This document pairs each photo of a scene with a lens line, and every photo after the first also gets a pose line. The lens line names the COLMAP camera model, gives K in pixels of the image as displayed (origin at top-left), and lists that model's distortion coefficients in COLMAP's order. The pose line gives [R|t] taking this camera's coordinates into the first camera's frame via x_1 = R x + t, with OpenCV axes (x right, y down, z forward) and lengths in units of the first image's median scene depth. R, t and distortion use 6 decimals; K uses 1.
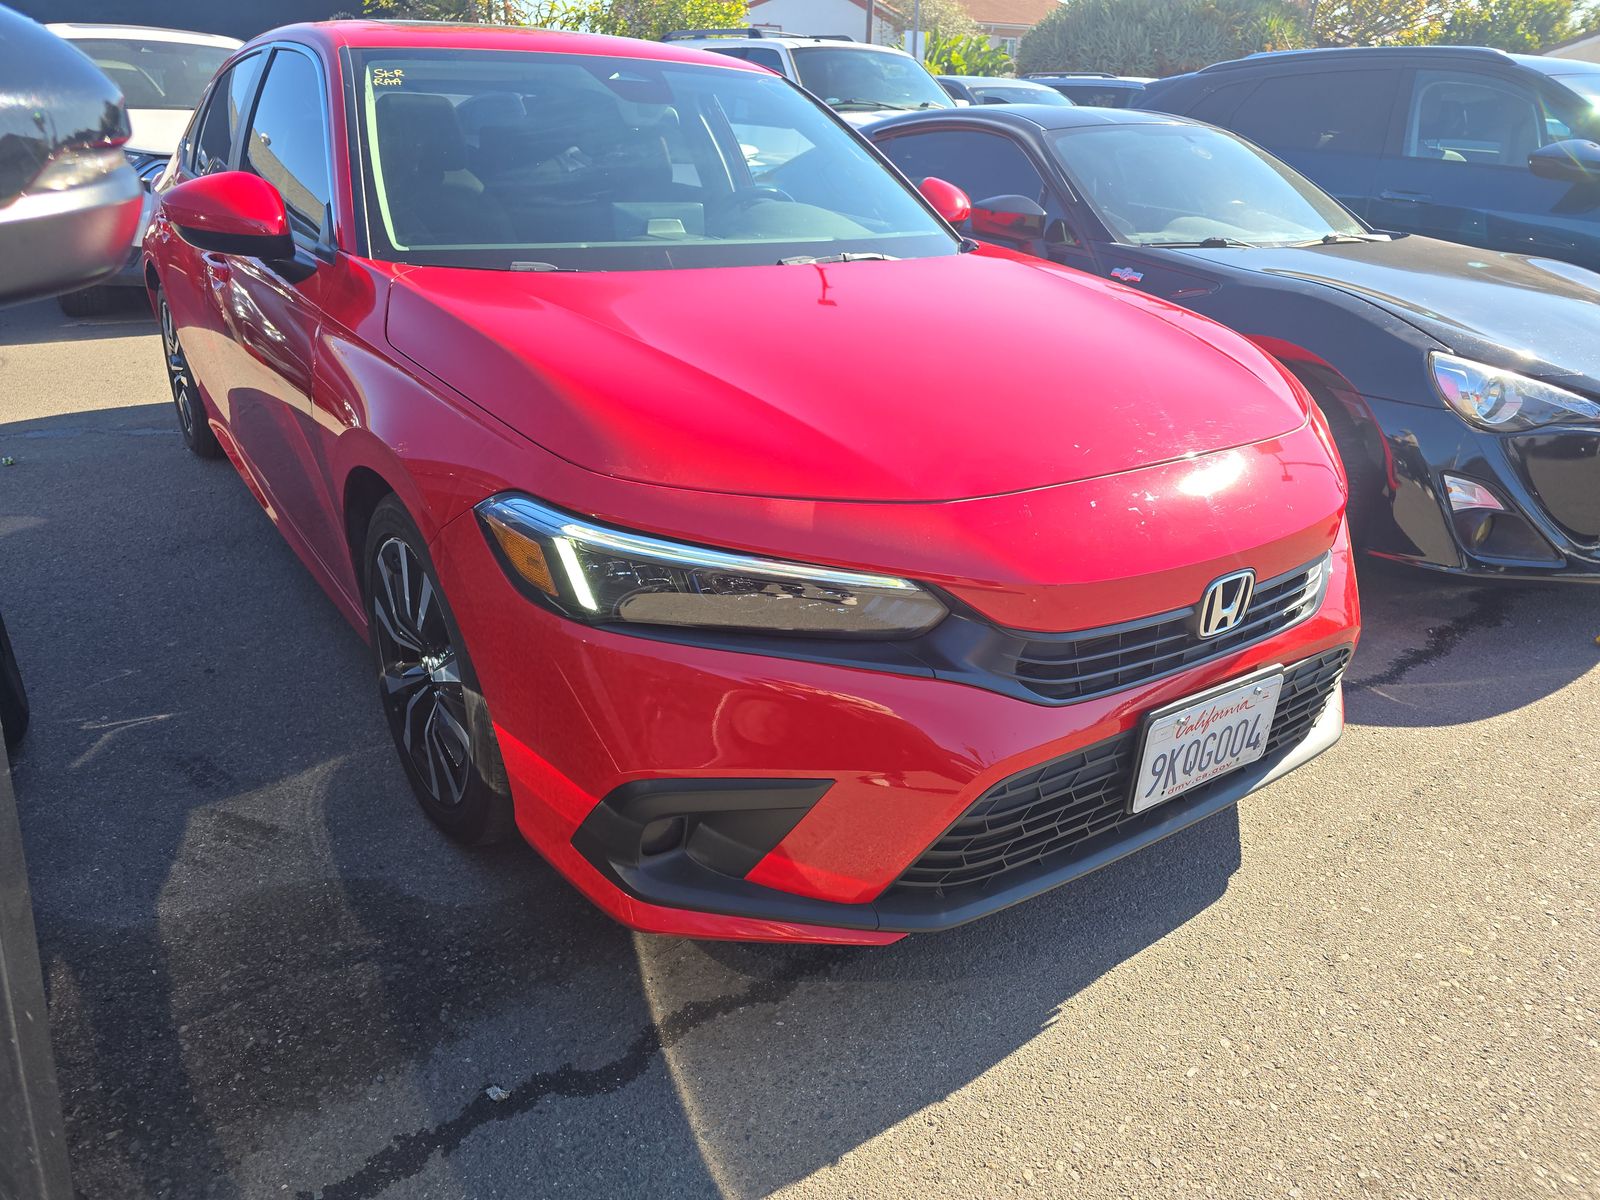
lens RADIAL K [[1049.0, 0, 800.0], [0, 1049.0, 600.0], [0, 0, 1]] dist [0.009852, -0.003189]
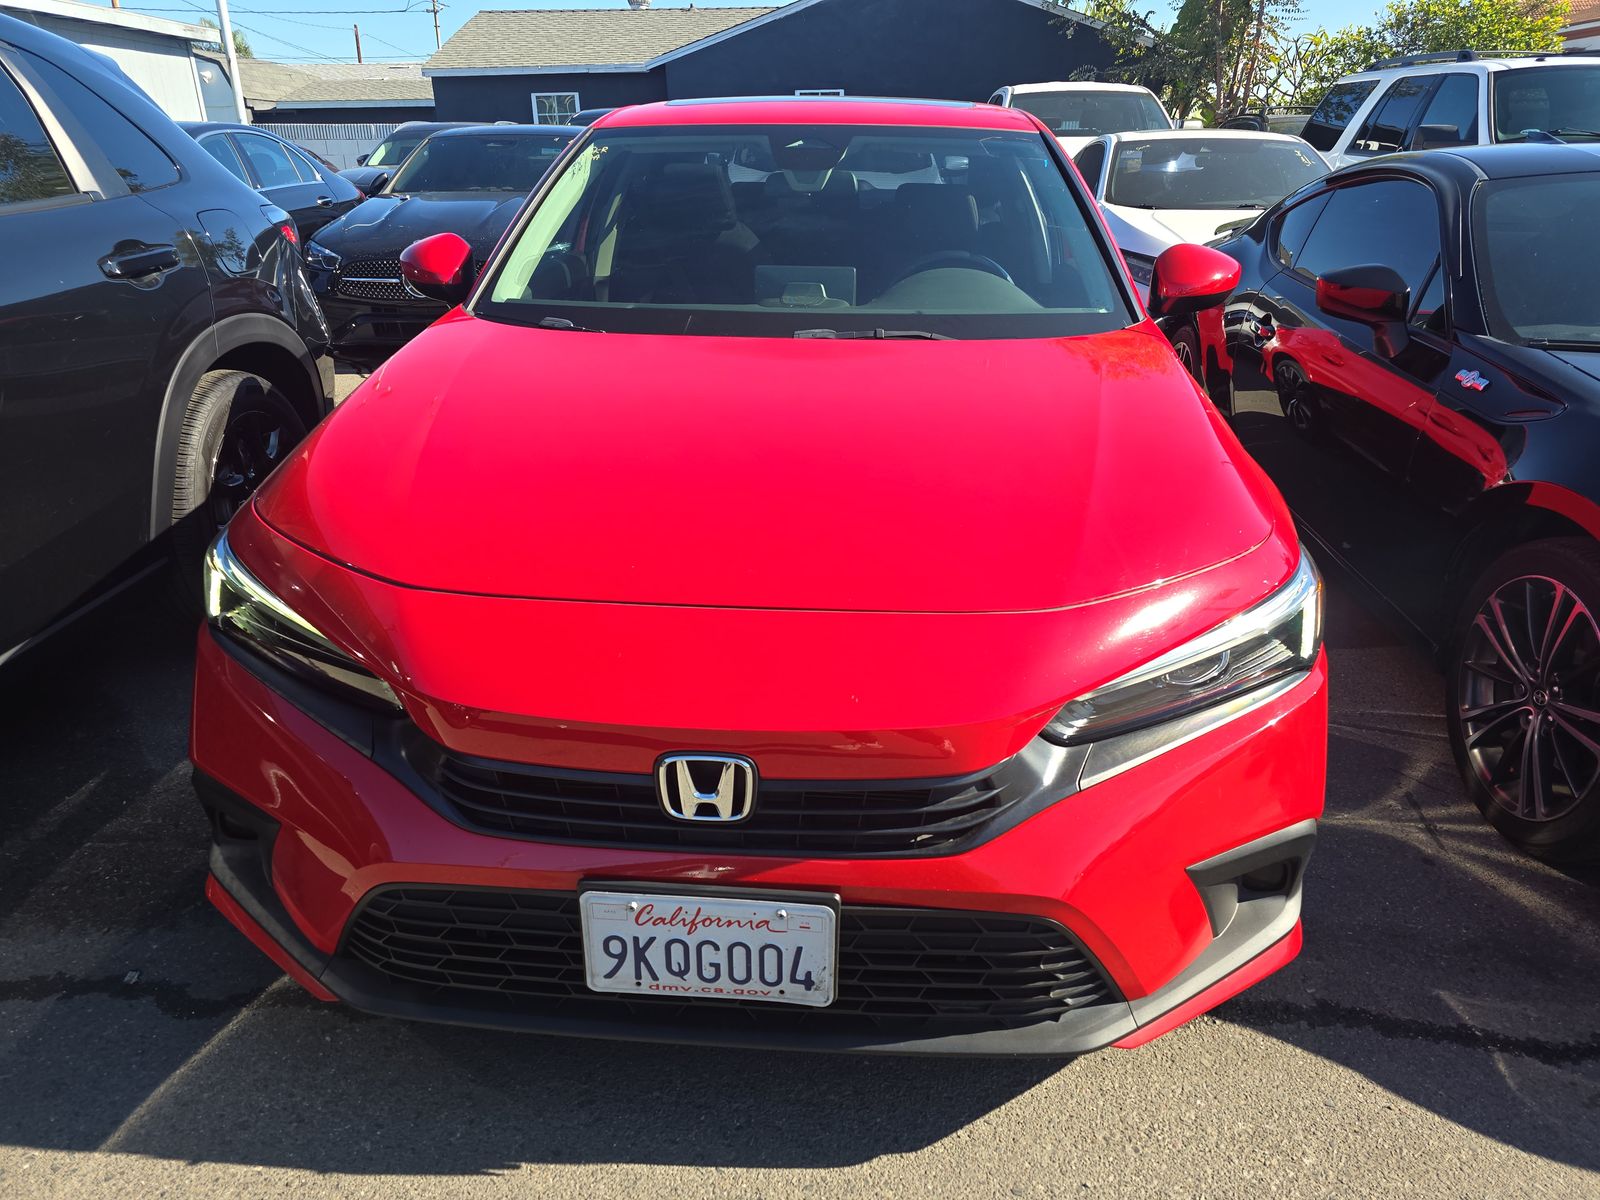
lens RADIAL K [[1049.0, 0, 800.0], [0, 1049.0, 600.0], [0, 0, 1]] dist [0.009852, -0.003189]
pose [[0.790454, 0.218062, -0.572391, 0.906996], [-0.235847, 0.970787, 0.044139, -0.196261], [0.565295, 0.100107, 0.818792, 0.363364]]
